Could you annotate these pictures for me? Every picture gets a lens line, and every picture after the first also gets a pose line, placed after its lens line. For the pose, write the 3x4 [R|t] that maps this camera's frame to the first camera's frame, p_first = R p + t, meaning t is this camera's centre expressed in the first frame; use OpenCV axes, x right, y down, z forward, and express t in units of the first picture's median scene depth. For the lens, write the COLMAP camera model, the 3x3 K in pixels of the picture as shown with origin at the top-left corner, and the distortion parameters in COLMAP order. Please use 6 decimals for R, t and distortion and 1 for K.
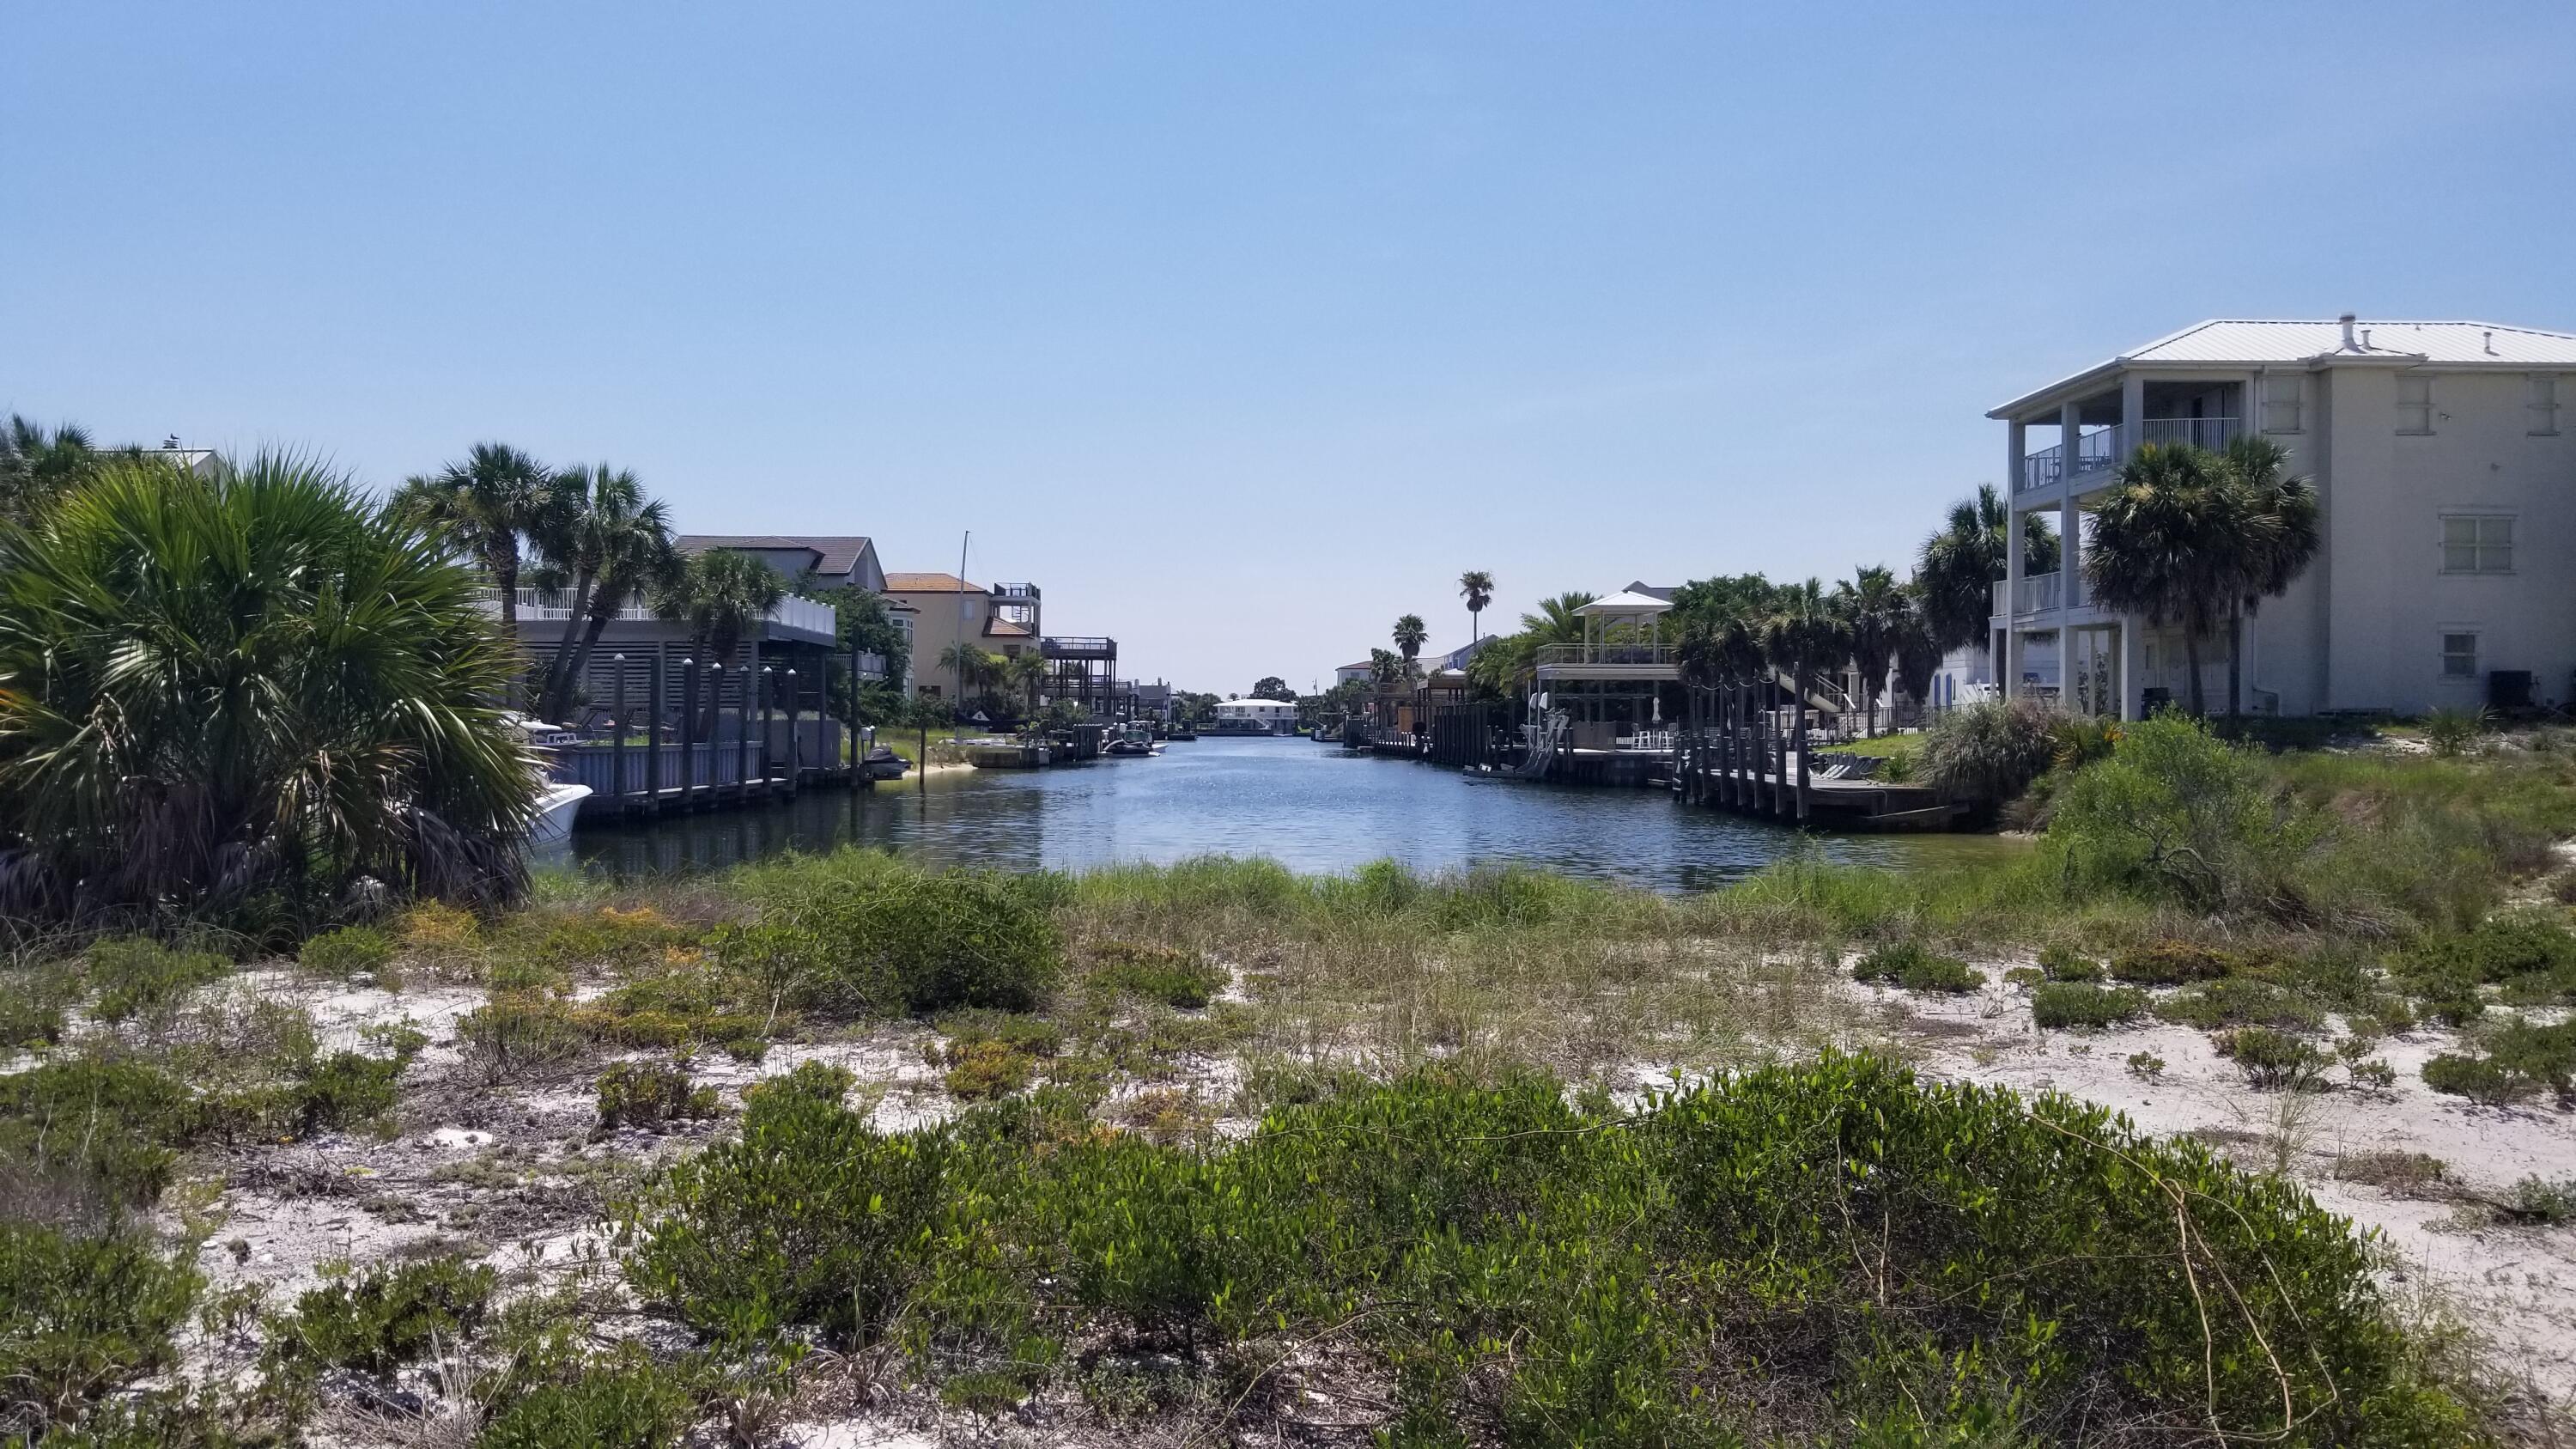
lens RADIAL K [[2000.1, 0, 1220.1], [0, 2000.1, 753.0], [0, 0, 1]] dist [0.081388, -0.144057]
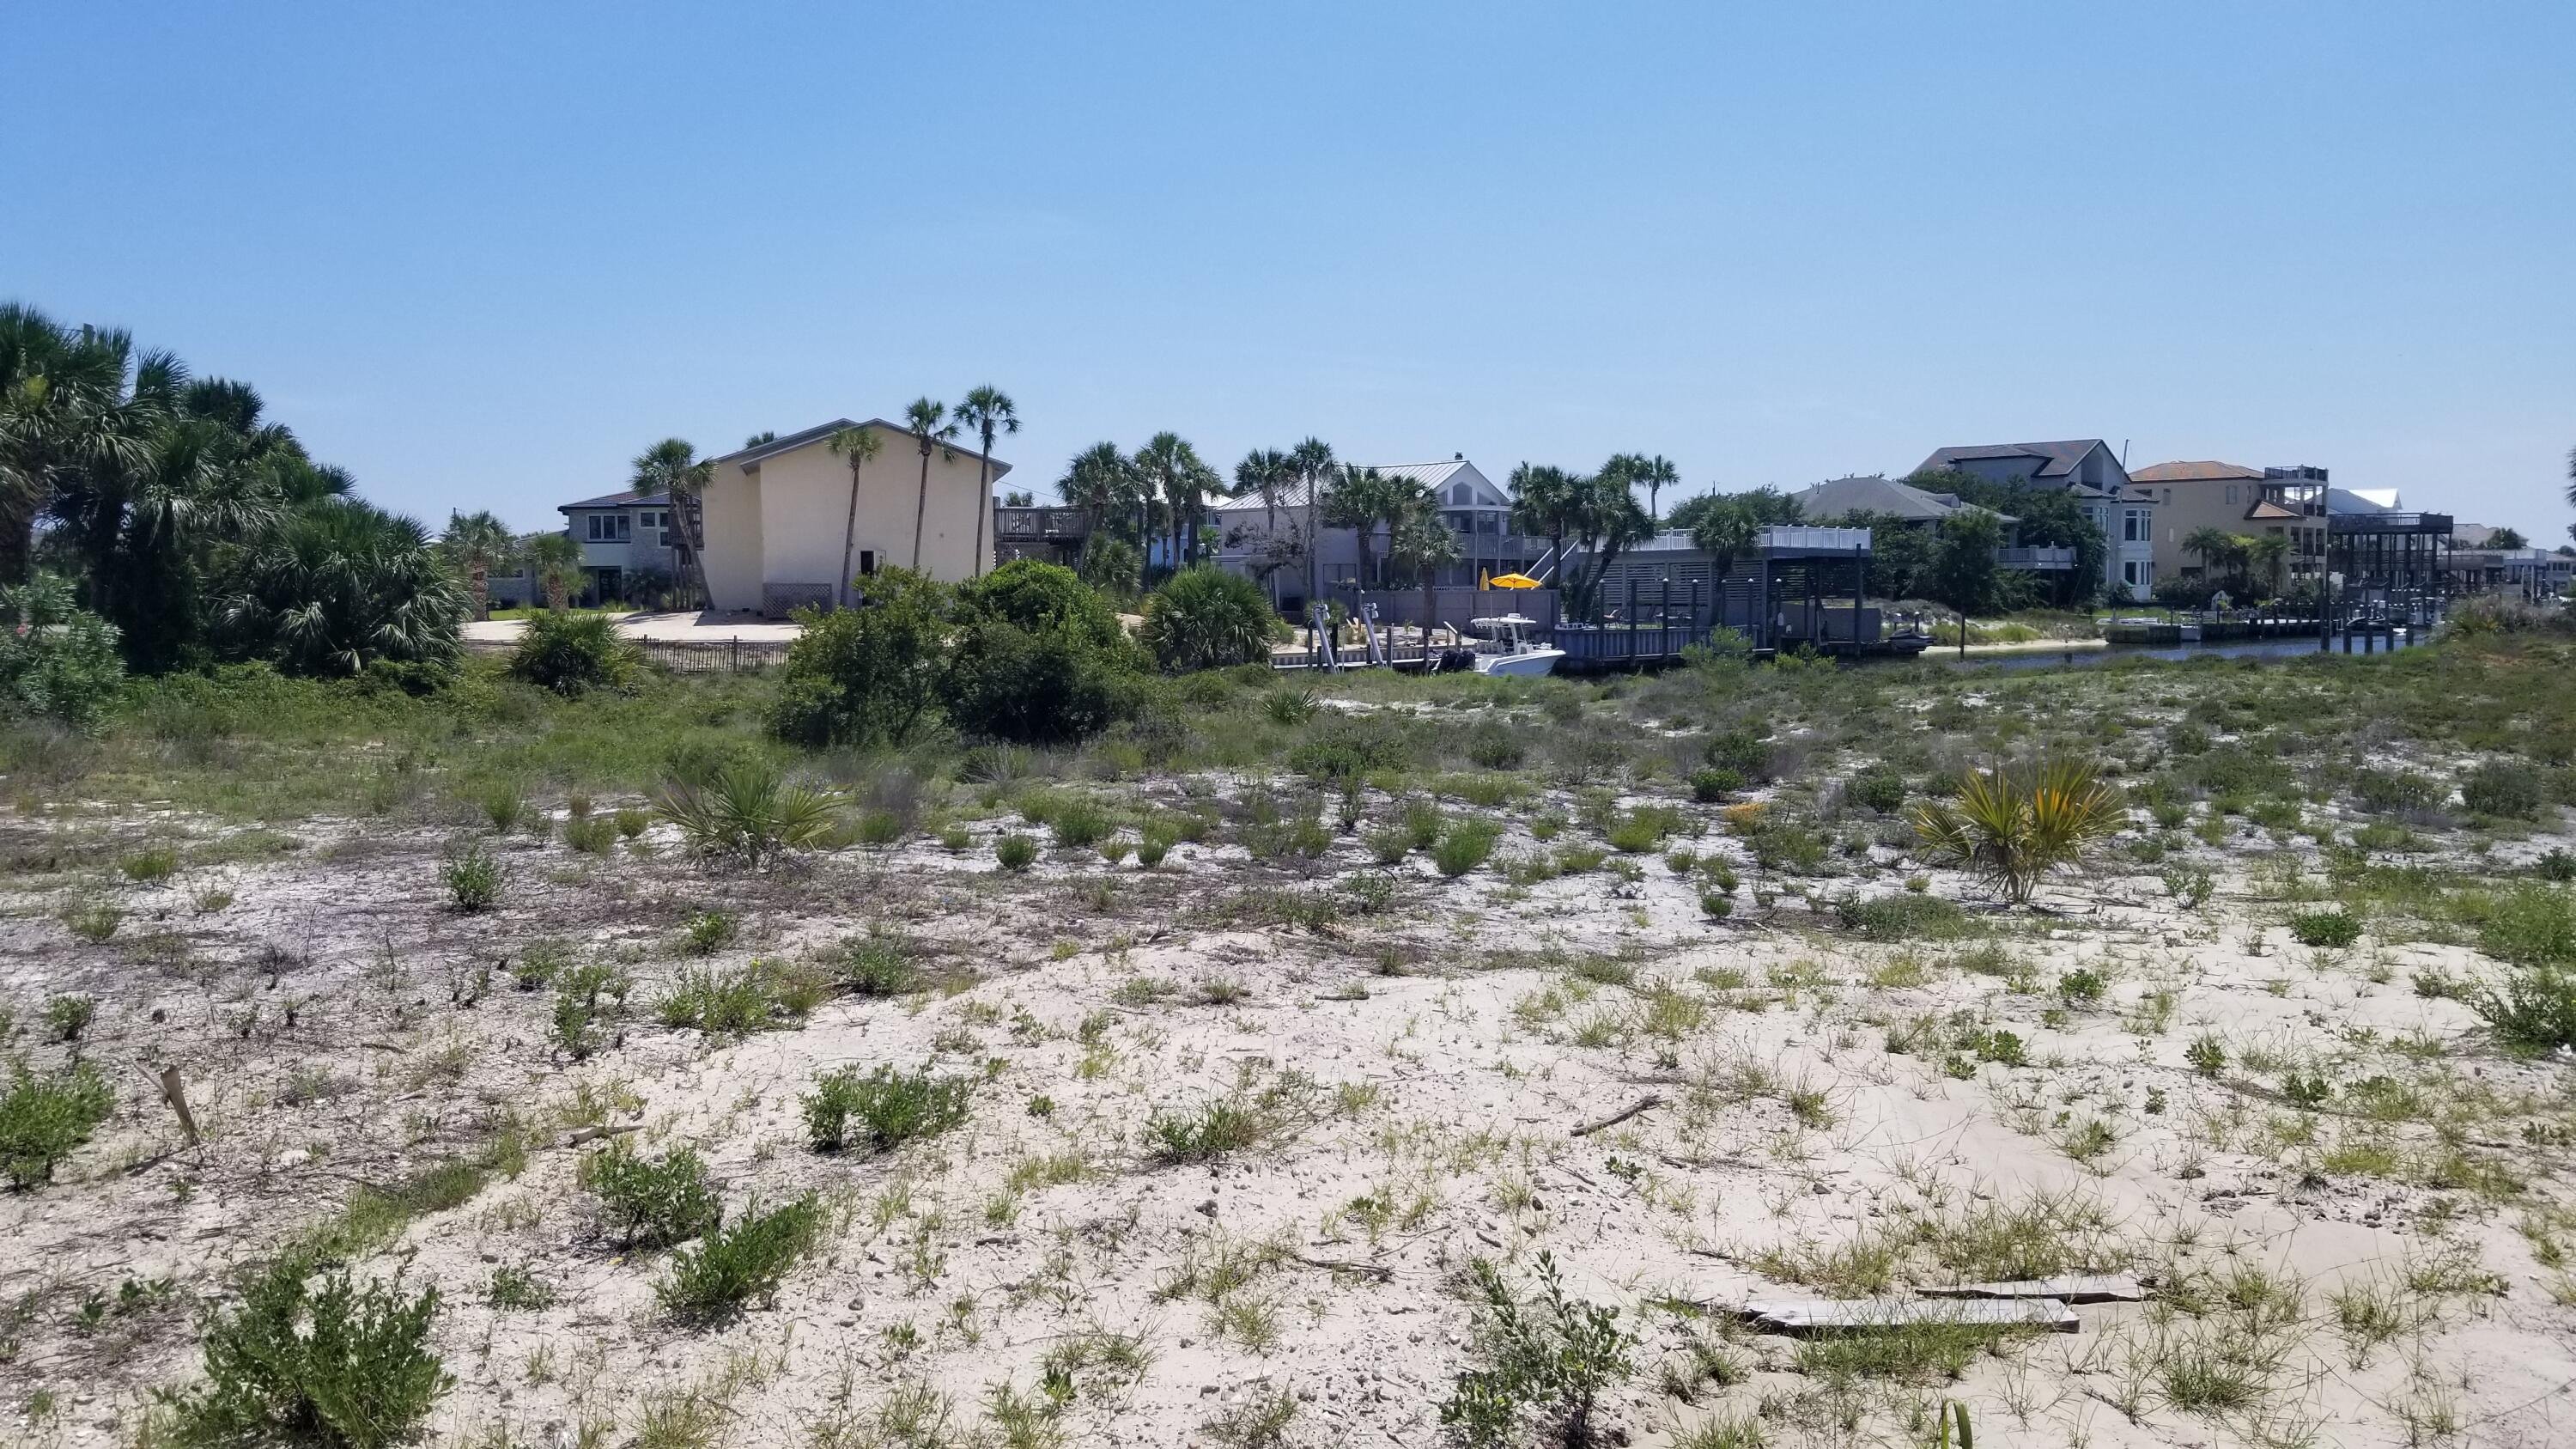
lens RADIAL K [[2000.1, 0, 1204.6], [0, 2000.1, 688.3], [0, 0, 1]] dist [0.081388, -0.144057]
pose [[0.741348, 0.020841, -0.670797, 0.413209], [0.000467, 0.999501, 0.031570, -0.005097], [0.671120, -0.023718, 0.740969, -0.373032]]
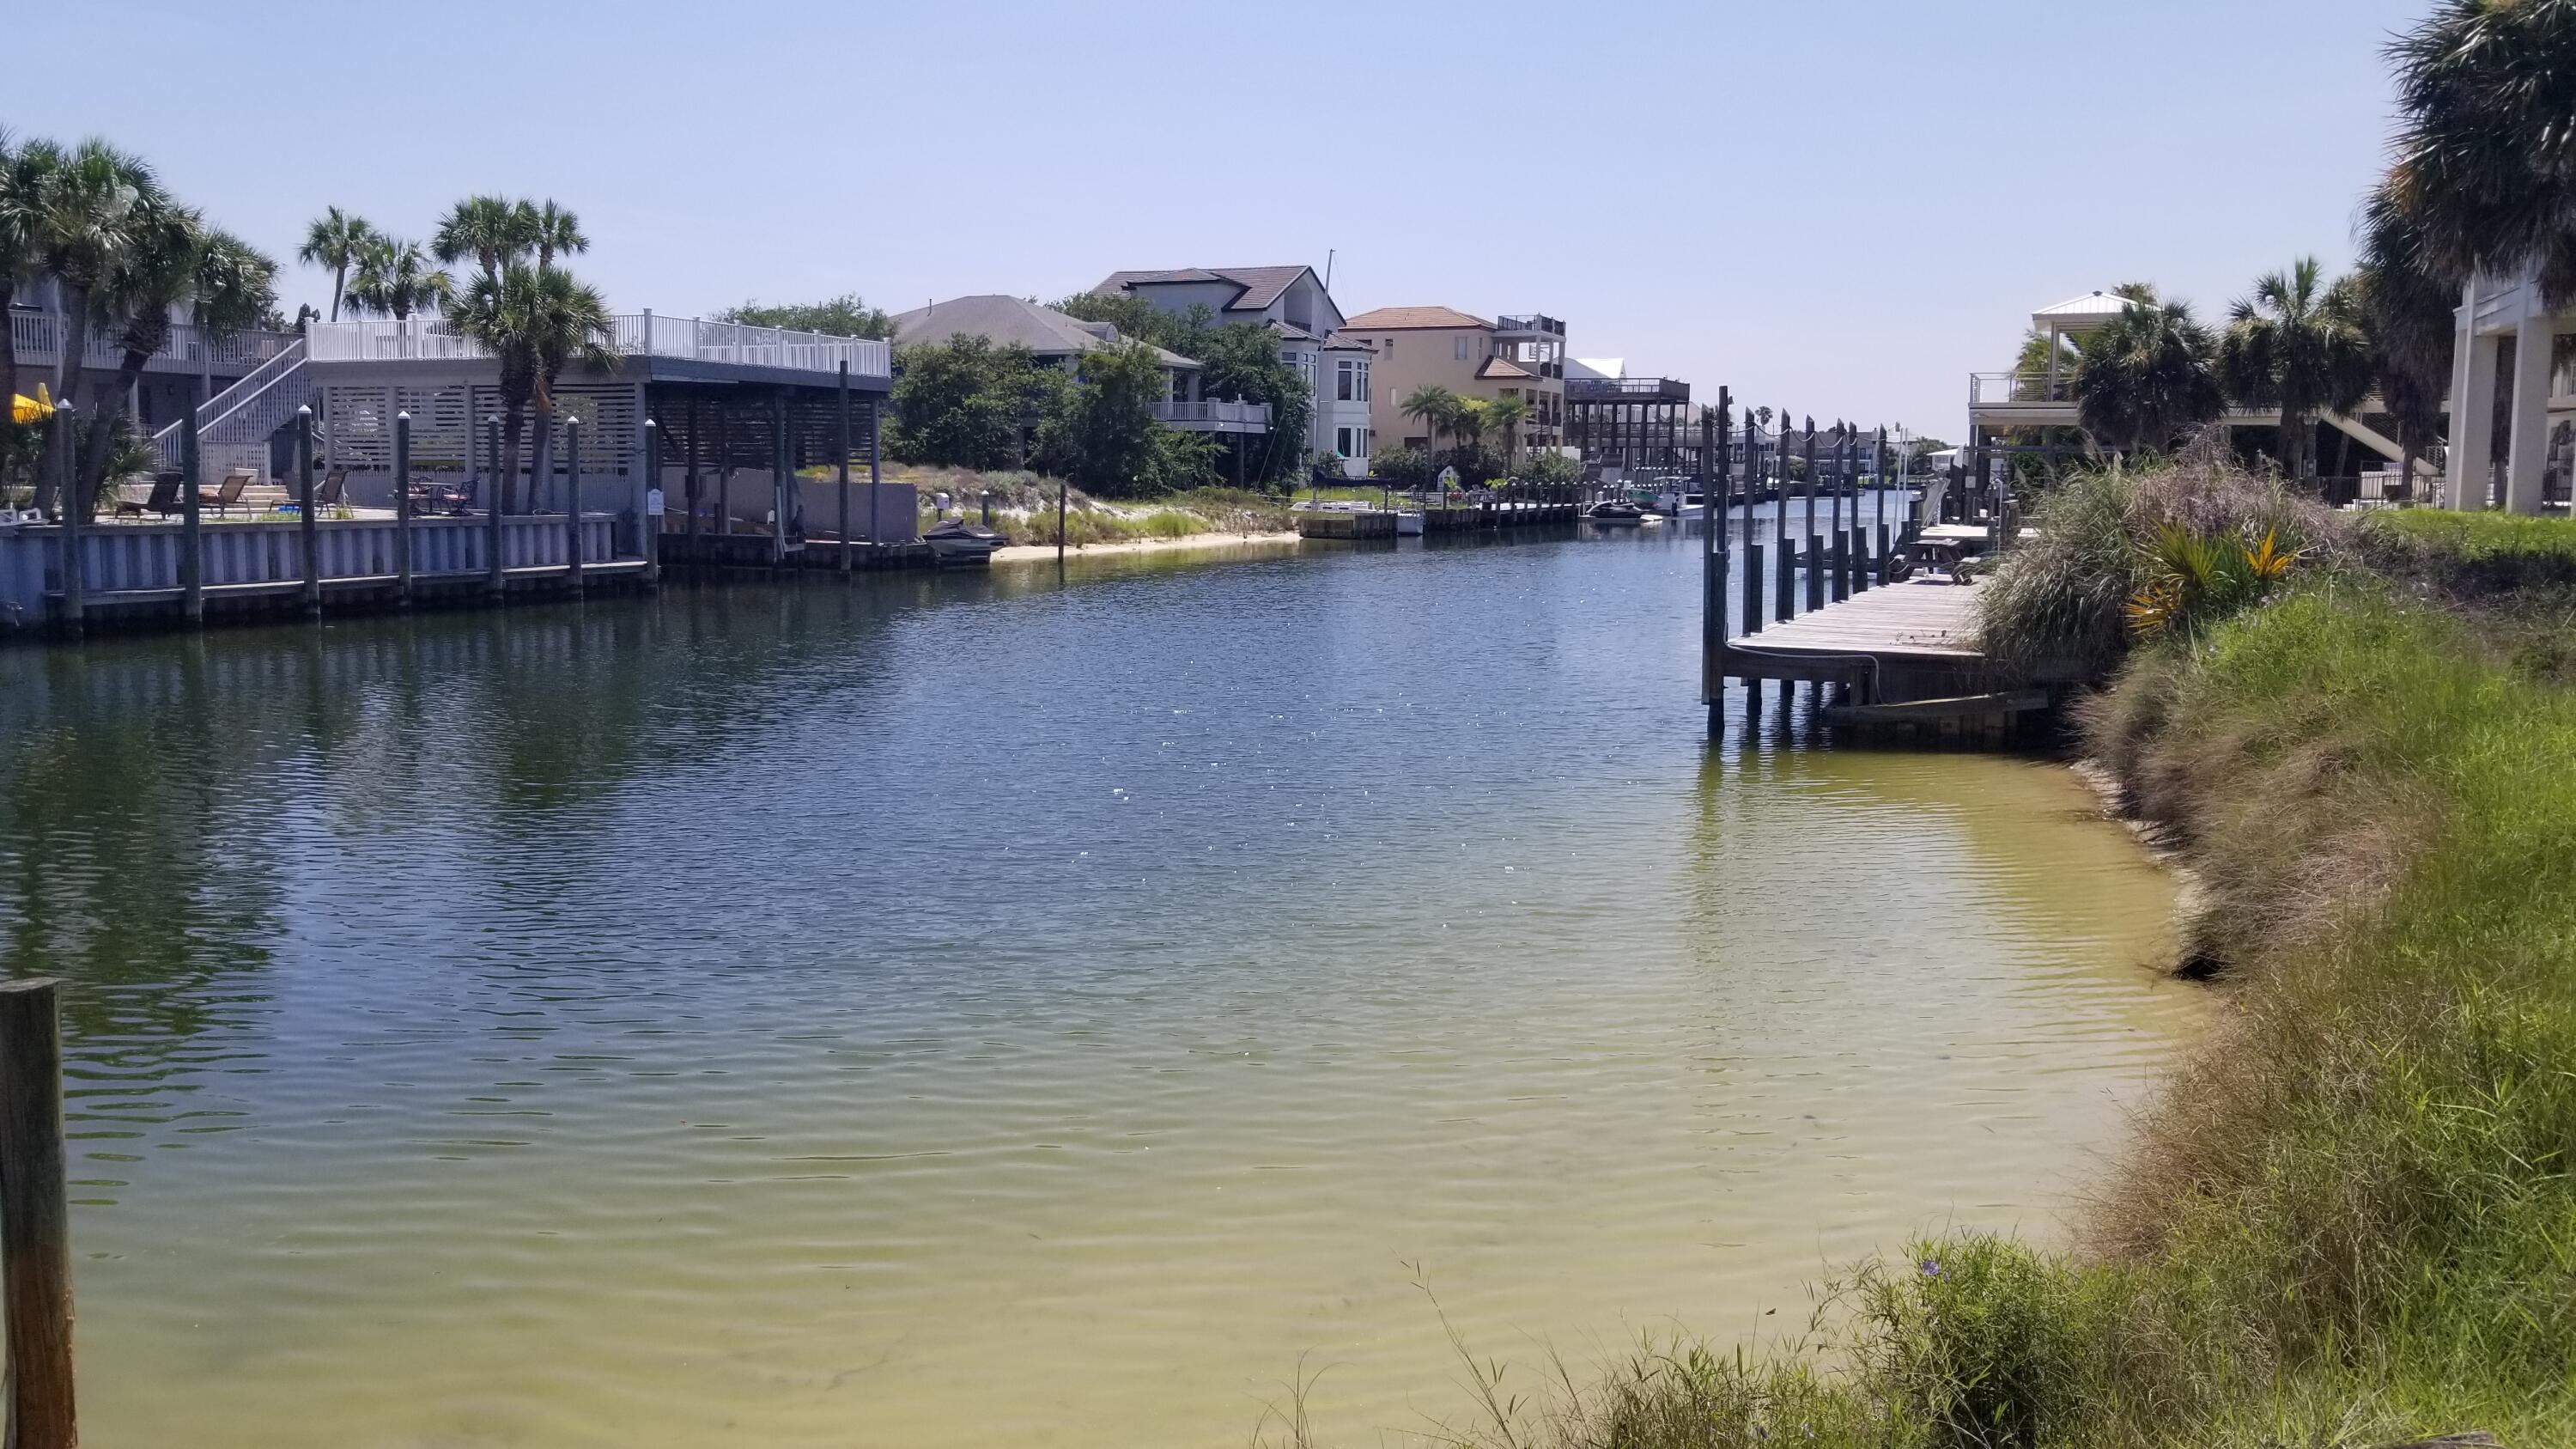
lens RADIAL K [[2000.1, 0, 1208.2], [0, 2000.1, 680.6], [0, 0, 1]] dist [0.081388, -0.144057]
pose [[0.925460, 0.042376, -0.376468, 0.225816], [-0.008898, 0.995882, 0.090225, -0.011272], [0.378741, -0.080150, 0.922026, 0.300066]]
